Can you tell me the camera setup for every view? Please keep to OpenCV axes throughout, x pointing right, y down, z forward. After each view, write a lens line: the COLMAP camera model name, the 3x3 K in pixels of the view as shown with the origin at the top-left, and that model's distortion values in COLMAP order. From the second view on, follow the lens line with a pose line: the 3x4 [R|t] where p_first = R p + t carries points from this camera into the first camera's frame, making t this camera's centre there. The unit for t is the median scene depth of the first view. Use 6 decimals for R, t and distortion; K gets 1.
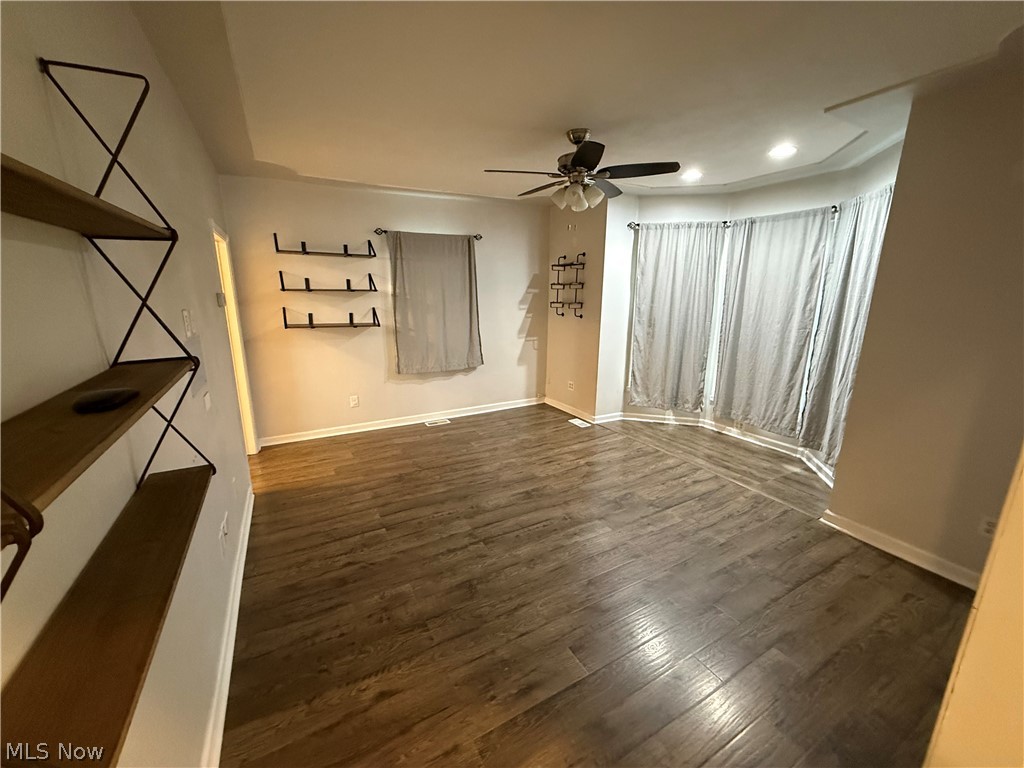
lens RADIAL K [[410.5, 0, 510.2], [0, 410.5, 386.5], [0, 0, 1]] dist [-0.001585, 0.000488]
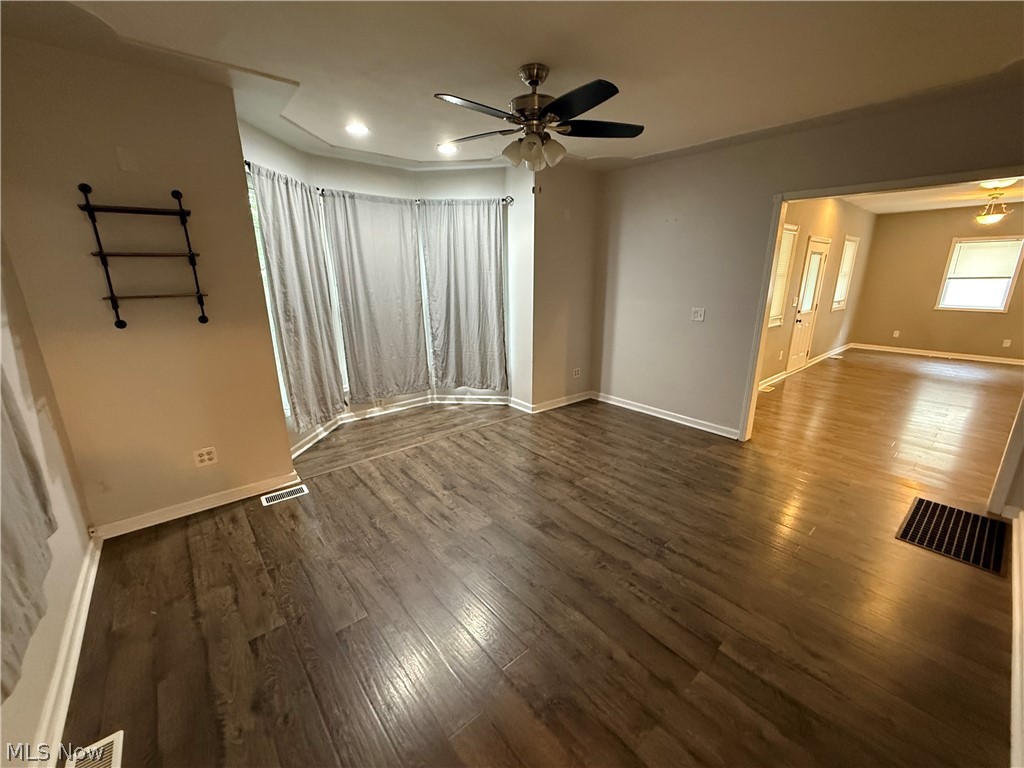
lens RADIAL K [[410.5, 0, 508.6], [0, 410.5, 388.0], [0, 0, 1]] dist [-0.001585, 0.000488]
pose [[-0.197513, -0.269067, 0.942651, -0.524323], [0.227402, 0.922789, 0.311045, -0.209653], [-0.953560, 0.275797, -0.121077, 0.919002]]
